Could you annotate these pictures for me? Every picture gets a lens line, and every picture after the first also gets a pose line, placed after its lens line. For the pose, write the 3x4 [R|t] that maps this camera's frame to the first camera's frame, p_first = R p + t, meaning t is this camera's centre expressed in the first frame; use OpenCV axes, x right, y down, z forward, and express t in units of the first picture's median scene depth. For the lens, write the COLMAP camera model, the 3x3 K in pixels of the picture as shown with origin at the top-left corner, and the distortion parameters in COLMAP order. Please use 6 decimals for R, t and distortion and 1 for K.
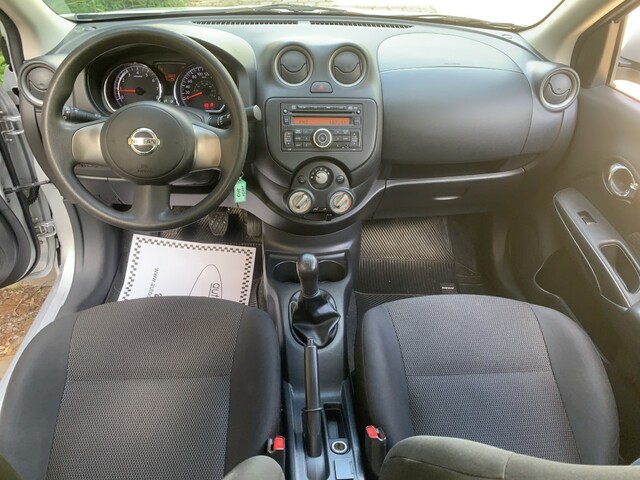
lens RADIAL K [[481.7, 0, 320.0], [0, 481.7, 240.0], [0, 0, 1]] dist [0.006456, -0.008976]
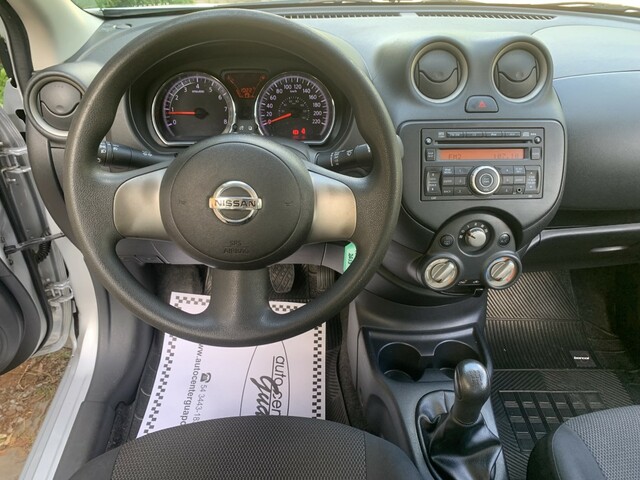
lens RADIAL K [[488.2, 0, 320.4], [0, 488.2, 237.3], [0, 0, 1]] dist [0.003614, -0.002815]
pose [[0.999832, -0.013816, -0.012086, -0.202510], [0.013531, 0.999635, -0.023367, -0.116733], [0.012404, 0.023199, 0.999654, 0.320187]]
